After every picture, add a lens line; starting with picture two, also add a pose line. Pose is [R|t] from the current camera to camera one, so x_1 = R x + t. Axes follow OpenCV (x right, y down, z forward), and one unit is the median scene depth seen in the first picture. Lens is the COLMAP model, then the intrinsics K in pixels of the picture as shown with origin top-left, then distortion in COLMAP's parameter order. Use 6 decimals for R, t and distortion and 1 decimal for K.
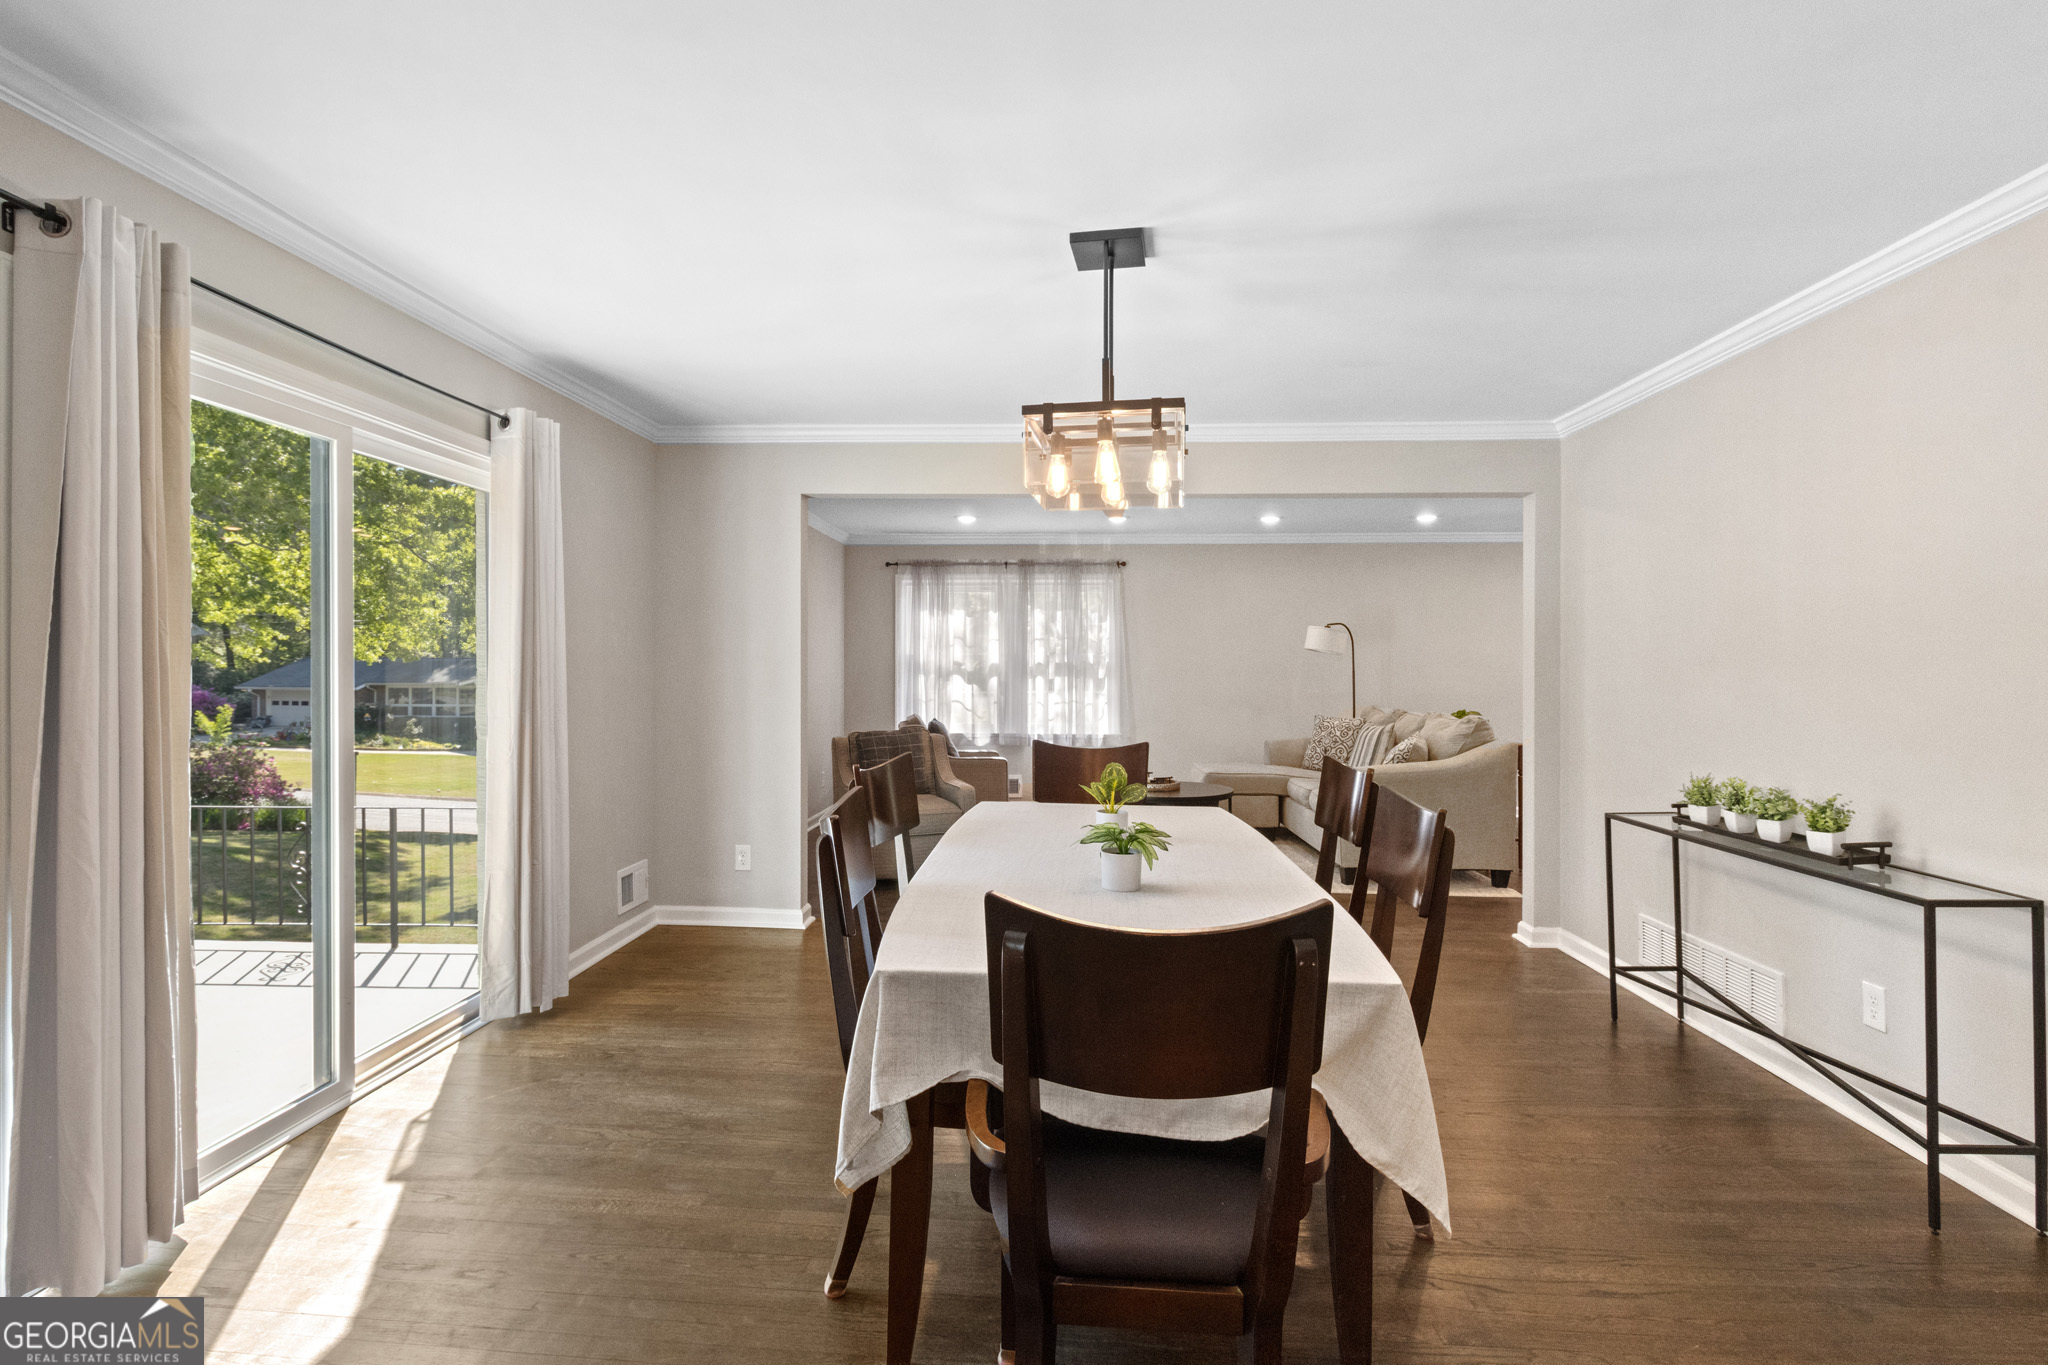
lens RADIAL K [[1019.0, 0, 1026.2], [0, 1019.0, 662.6], [0, 0, 1]] dist [0.000169, 0.000263]
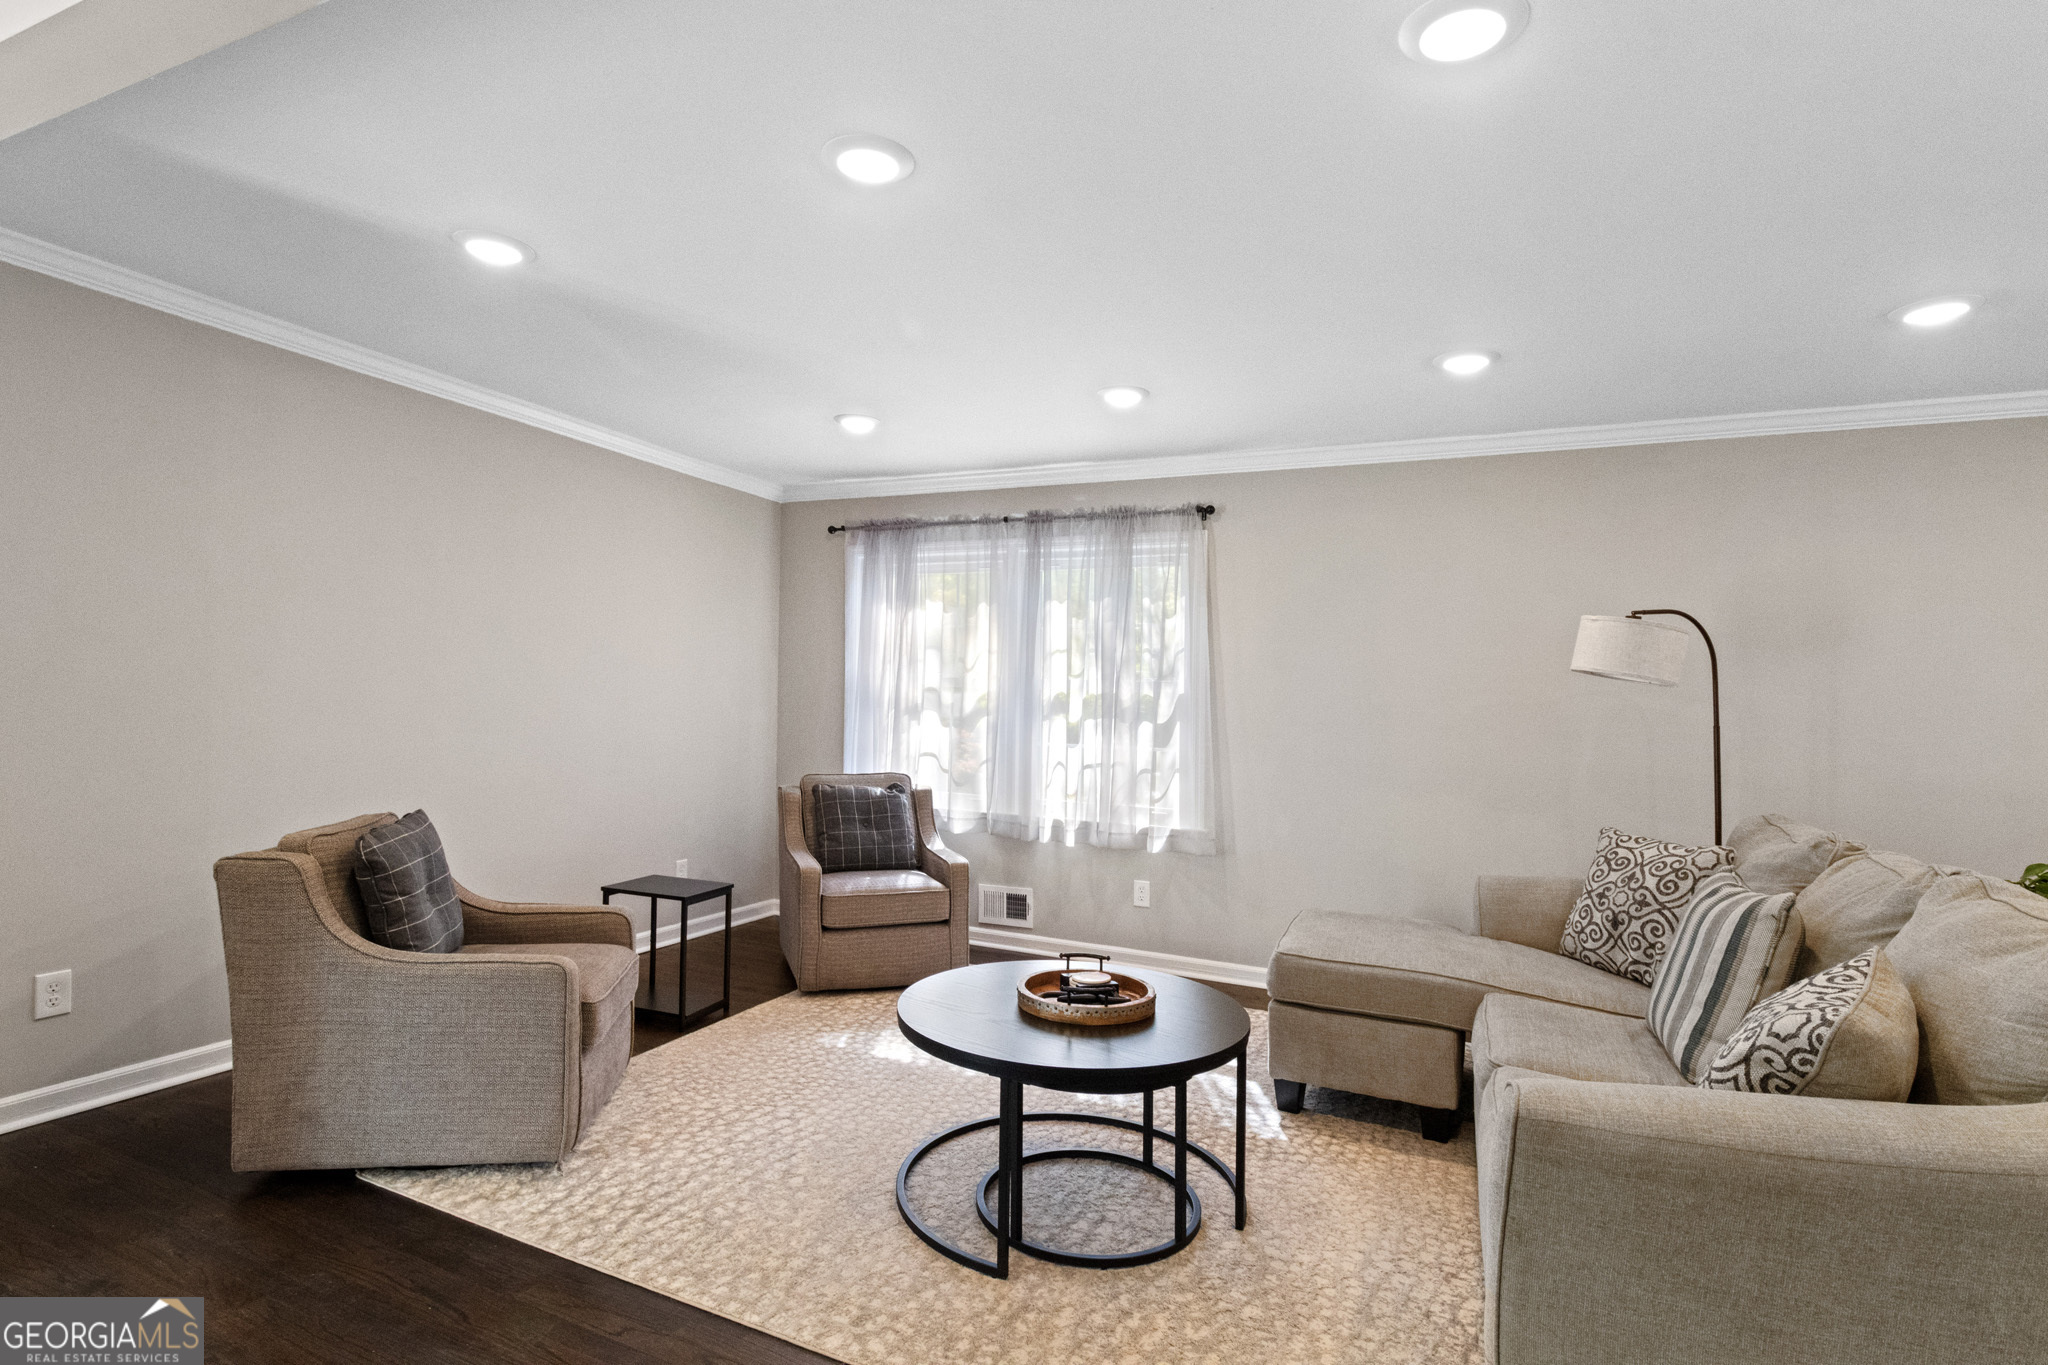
lens RADIAL K [[984.5, 0, 1005.8], [0, 984.5, 690.9], [0, 0, 1]] dist [-0.002456, -0.000625]
pose [[0.919057, 0.021455, -0.393541, 0.200678], [-0.028667, 0.999511, -0.012456, 0.006266], [0.393081, 0.022730, 0.919223, 0.490725]]
